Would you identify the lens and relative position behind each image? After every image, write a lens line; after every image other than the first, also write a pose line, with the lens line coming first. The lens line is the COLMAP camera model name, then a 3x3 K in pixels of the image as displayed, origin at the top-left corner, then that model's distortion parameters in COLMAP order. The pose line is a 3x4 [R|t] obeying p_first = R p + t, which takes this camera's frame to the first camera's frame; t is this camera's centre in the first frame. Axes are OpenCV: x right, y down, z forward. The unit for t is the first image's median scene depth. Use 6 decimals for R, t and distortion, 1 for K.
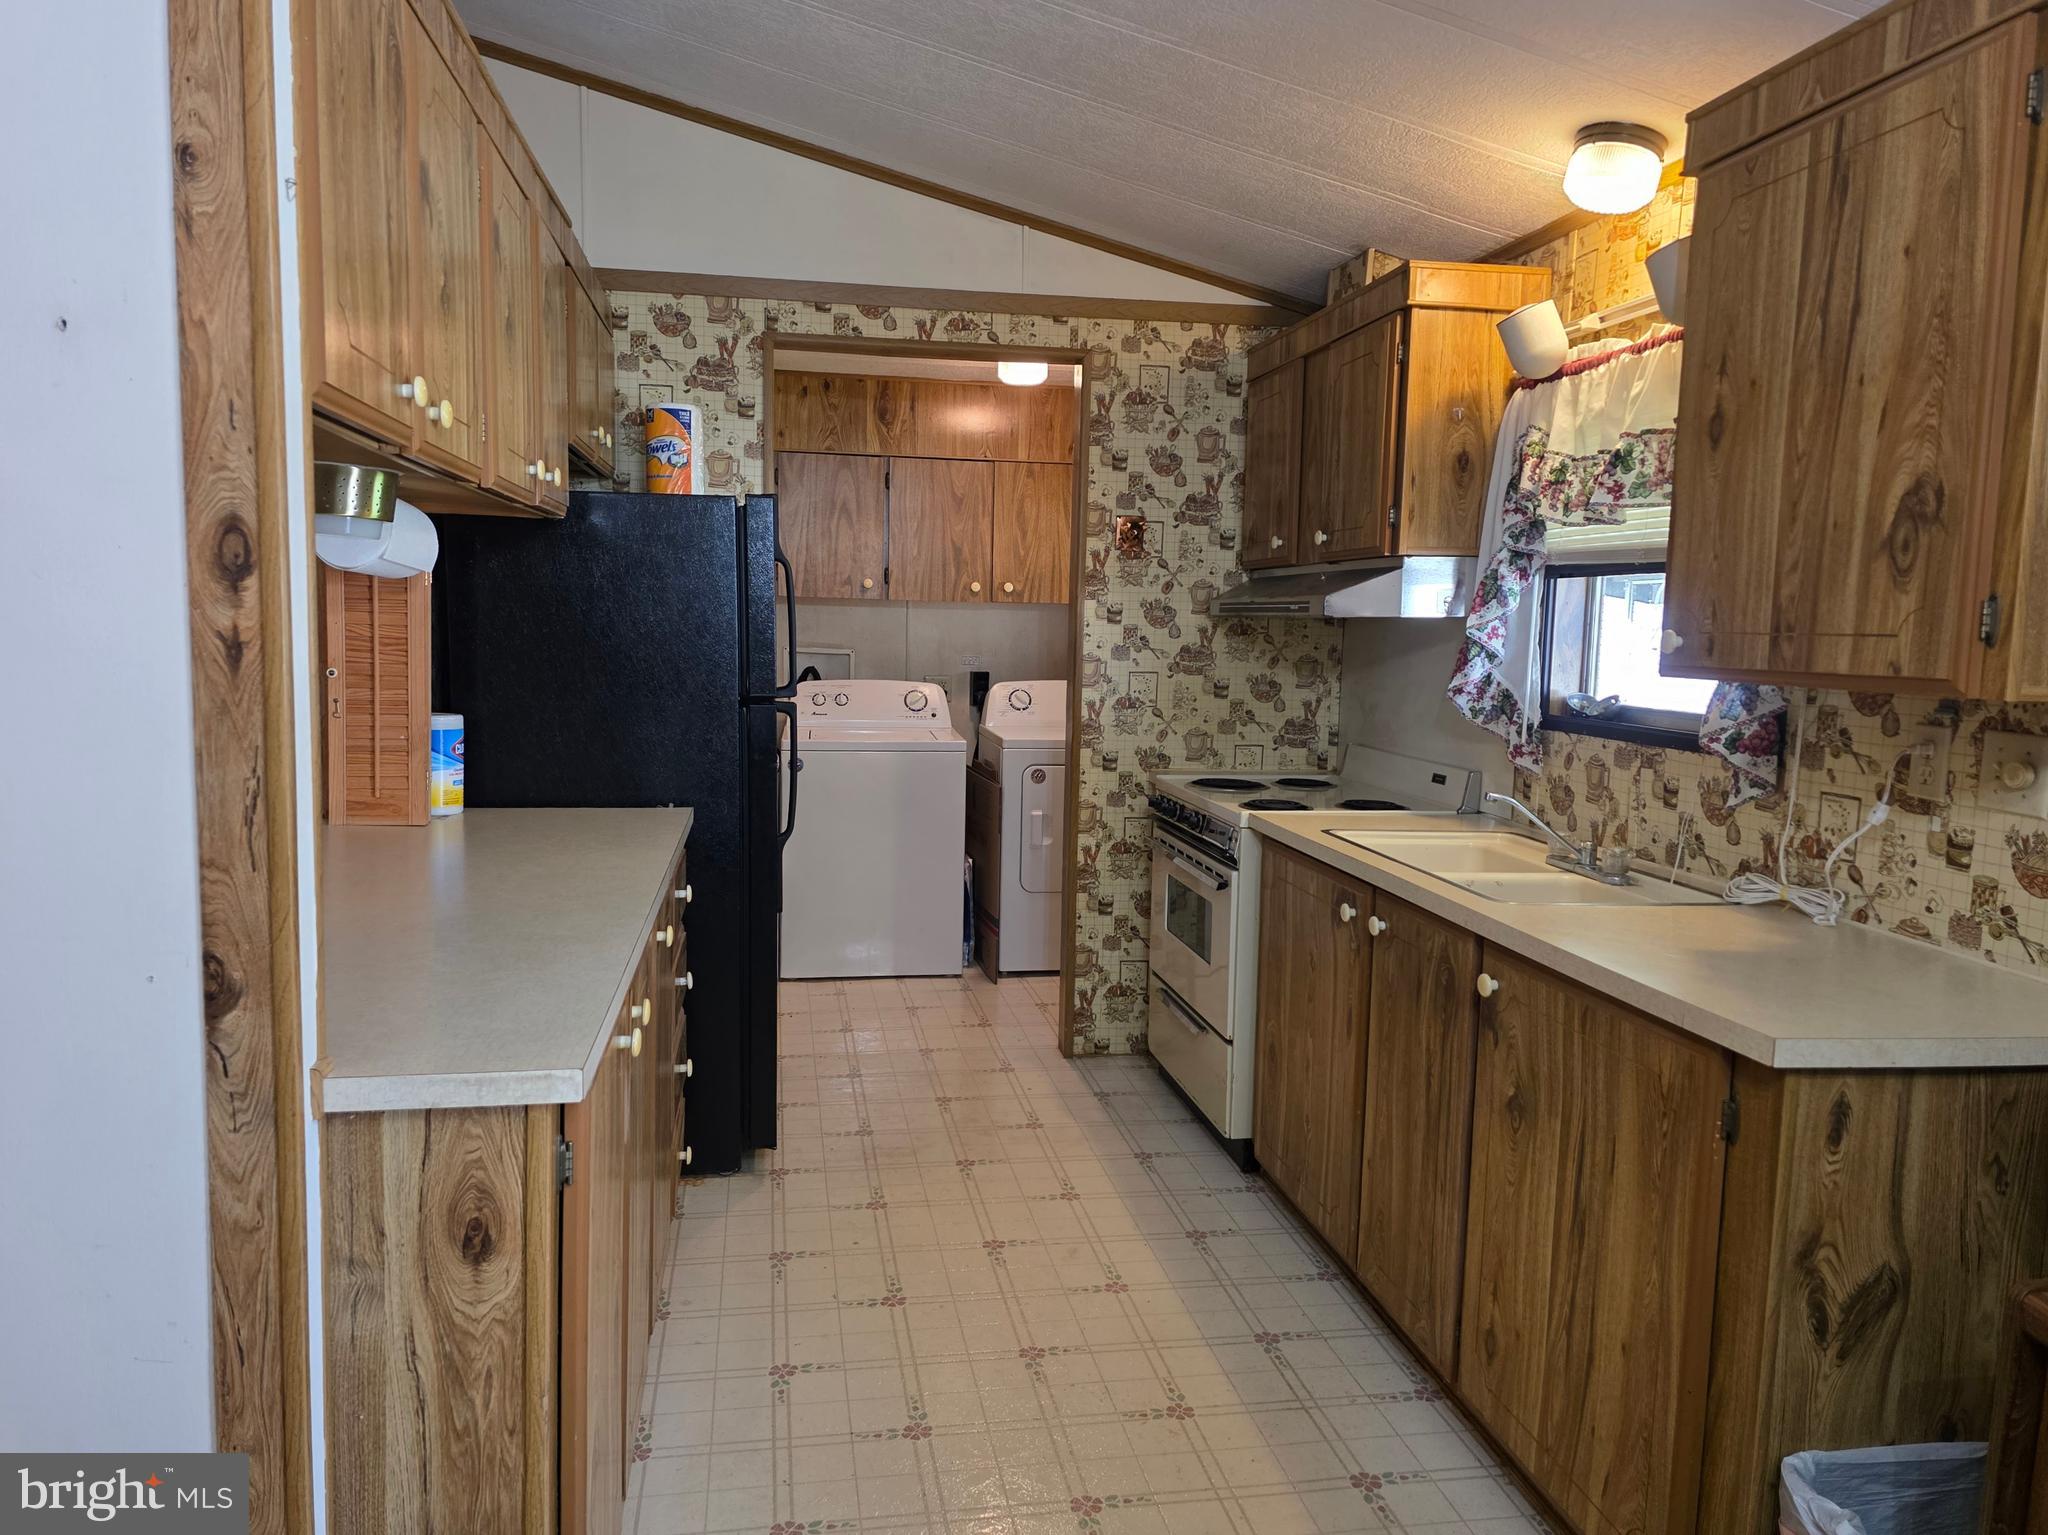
lens RADIAL K [[1473.8, 0, 1026.1], [0, 1473.8, 776.2], [0, 0, 1]] dist [0.003611, -0.006825]
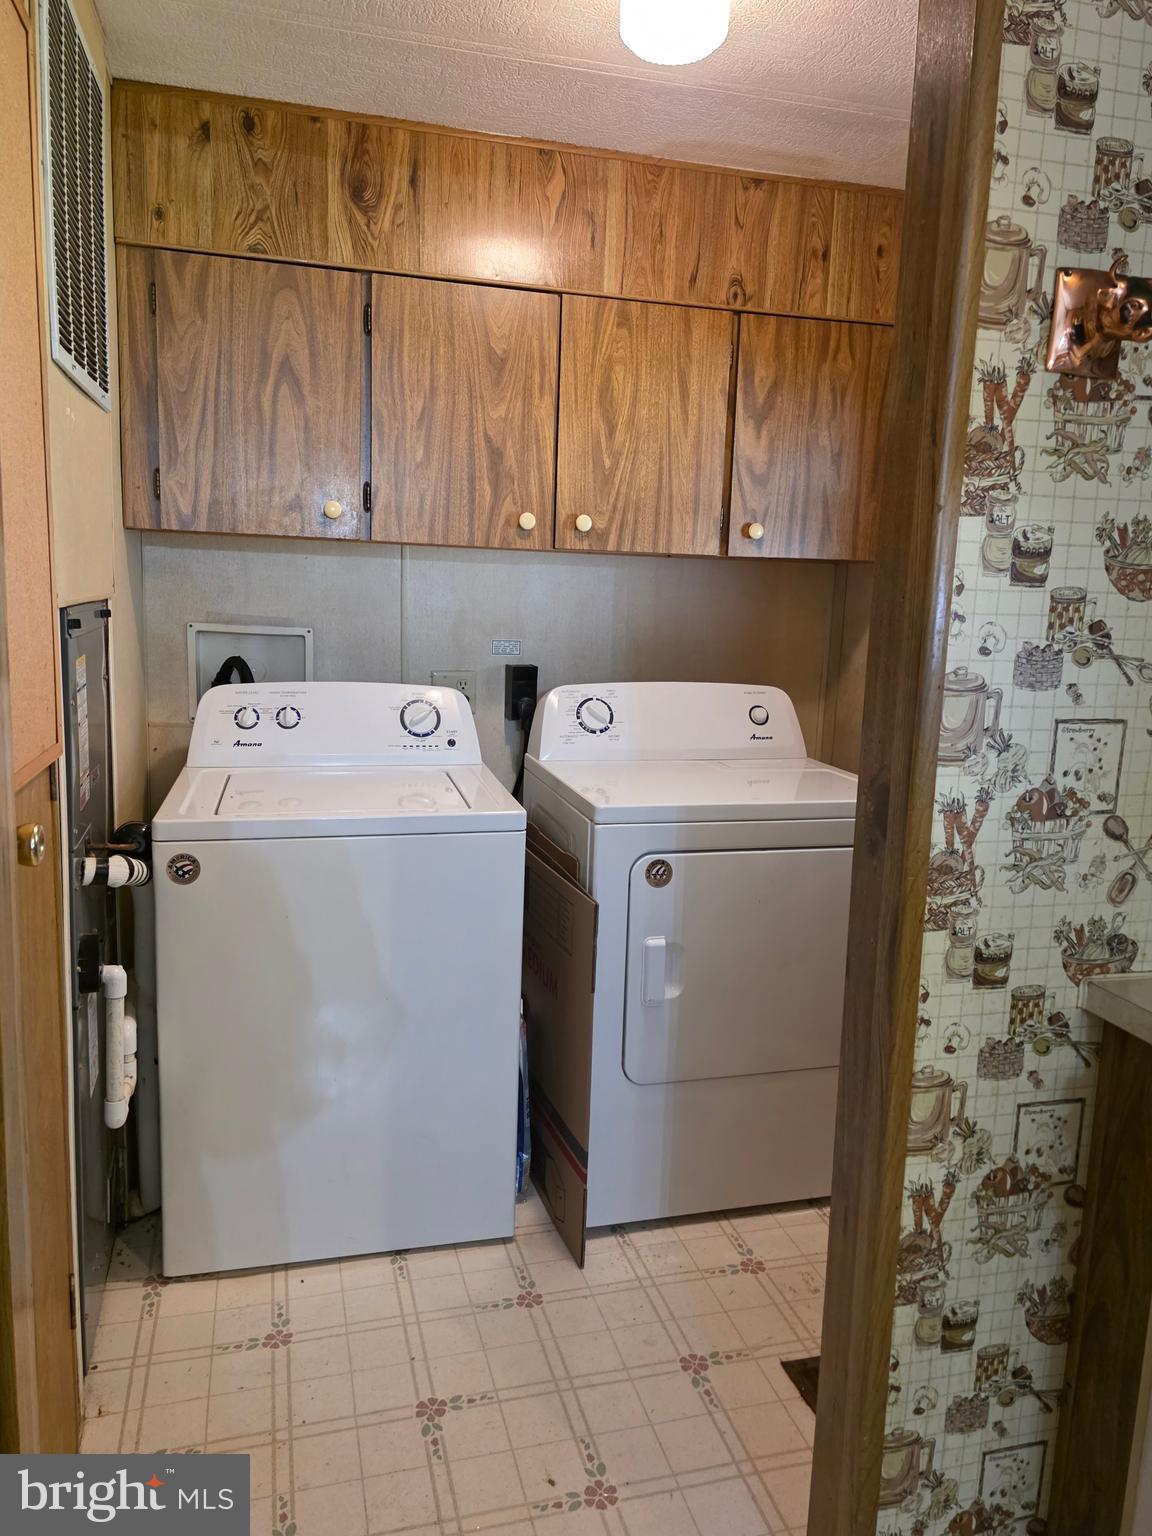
lens RADIAL K [[1105.4, 0, 574.1], [0, 1105.4, 755.4], [0, 0, 1]] dist [0.003611, -0.006825]
pose [[0.995548, -0.003379, 0.094199, -0.057985], [-0.000776, 0.999030, 0.044033, -0.058744], [-0.094257, -0.043910, 0.994579, 0.587498]]
